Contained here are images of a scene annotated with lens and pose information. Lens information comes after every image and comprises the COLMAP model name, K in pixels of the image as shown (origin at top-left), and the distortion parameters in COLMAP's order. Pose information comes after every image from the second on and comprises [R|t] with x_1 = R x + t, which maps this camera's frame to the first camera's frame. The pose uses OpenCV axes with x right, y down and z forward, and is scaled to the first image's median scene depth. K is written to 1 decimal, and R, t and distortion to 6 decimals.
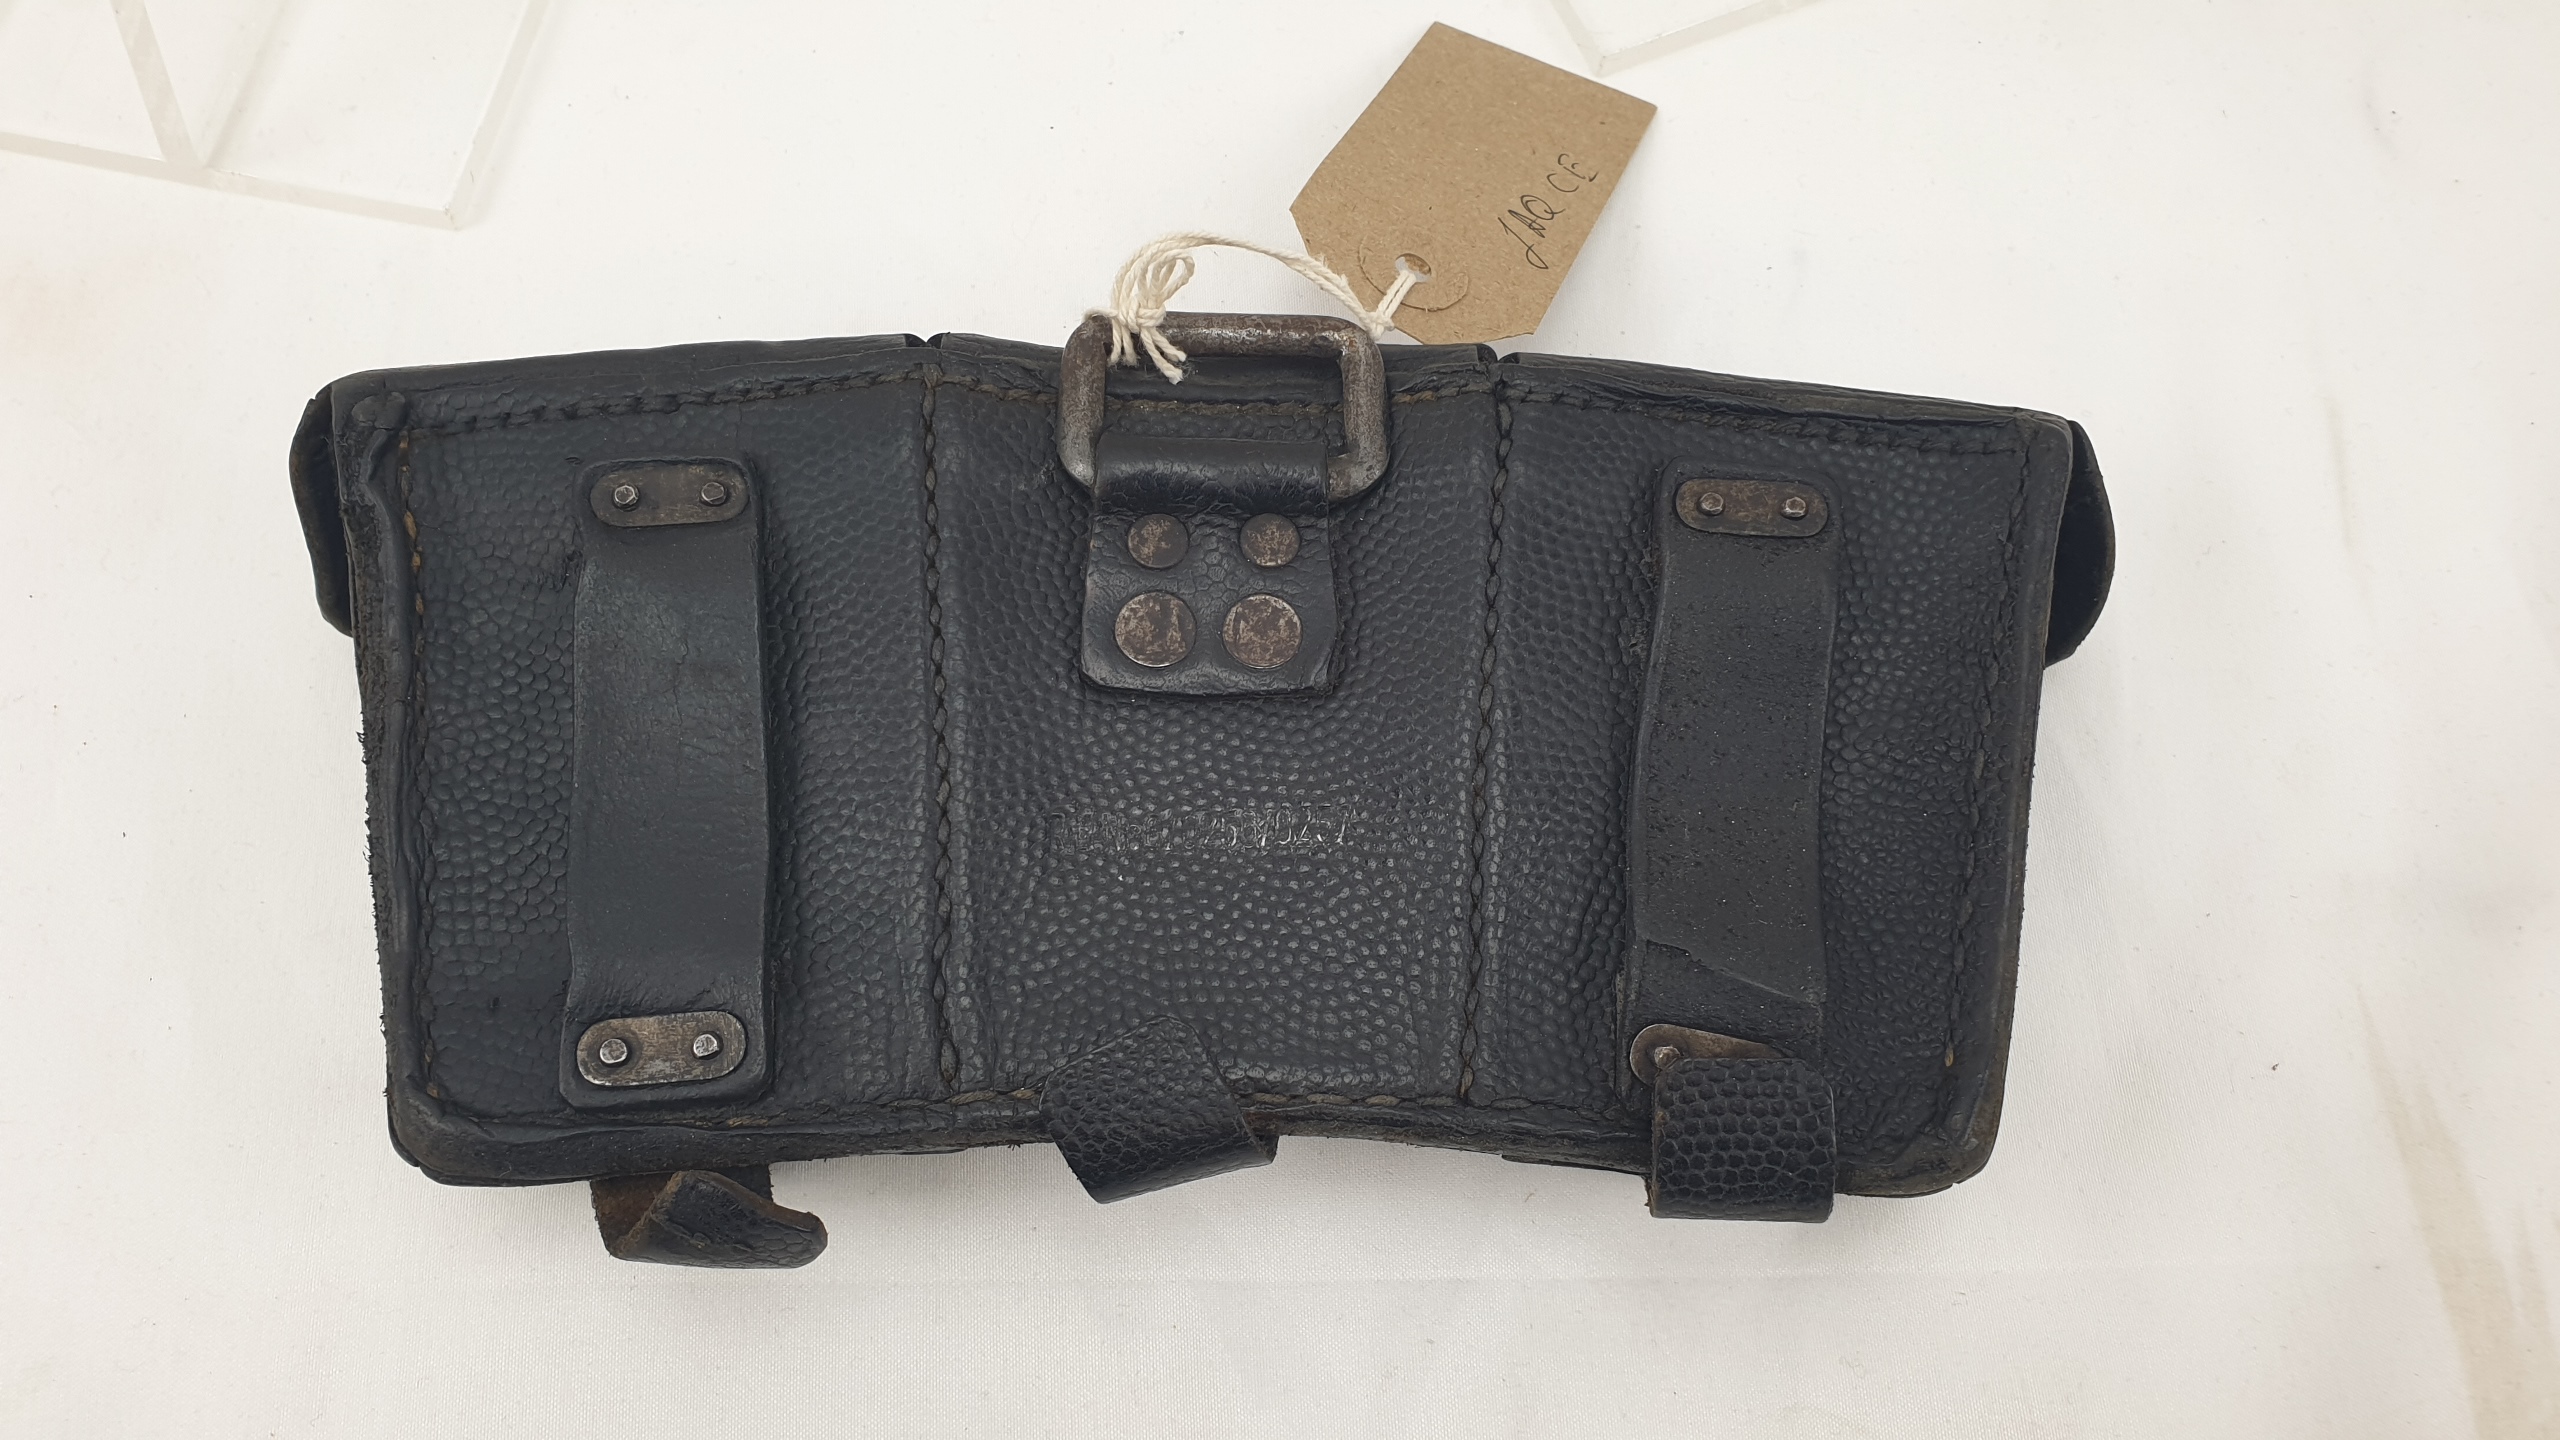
lens RADIAL K [[2032.3, 0, 1277.8], [0, 2032.3, 719.7], [0, 0, 1]] dist [0.000485, 0.006686]
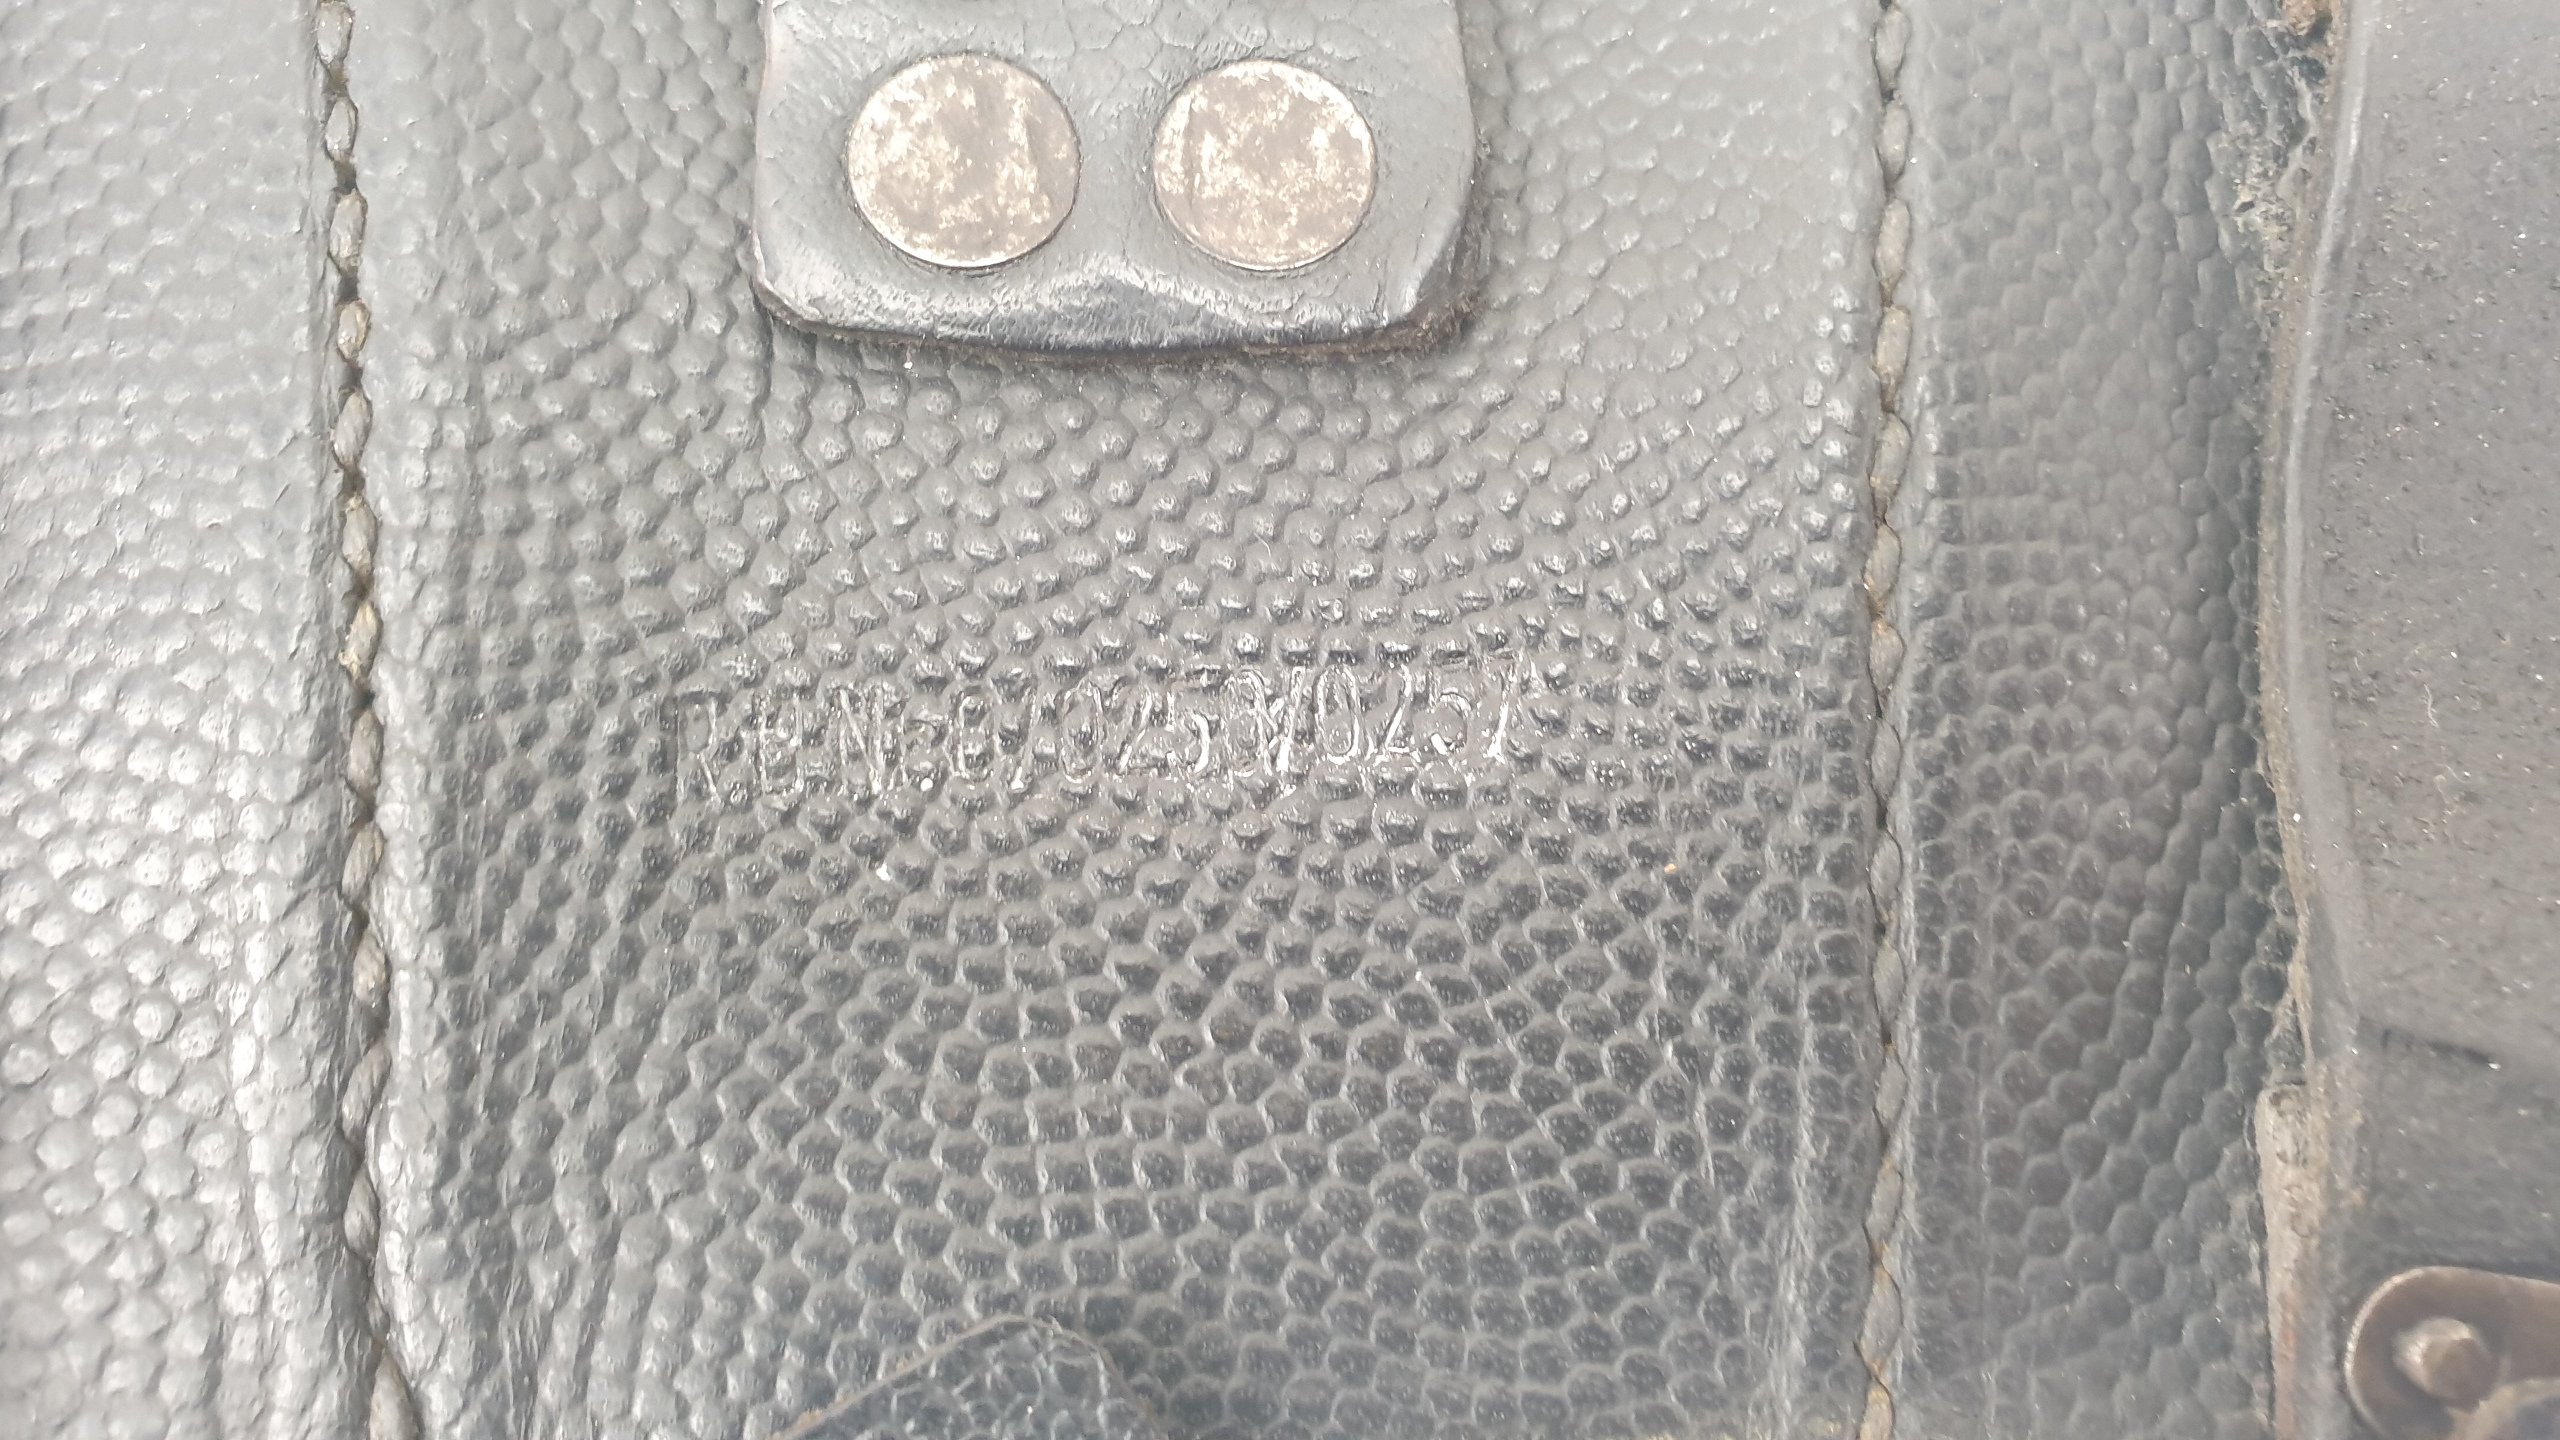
lens RADIAL K [[2032.3, 0, 1287.7], [0, 2032.3, 709.8], [0, 0, 1]] dist [0.000485, 0.006686]
pose [[0.999260, -0.023051, 0.030789, -0.016943], [0.018720, 0.990775, 0.134218, 0.004079], [-0.033599, -0.133542, 0.990473, 0.634613]]
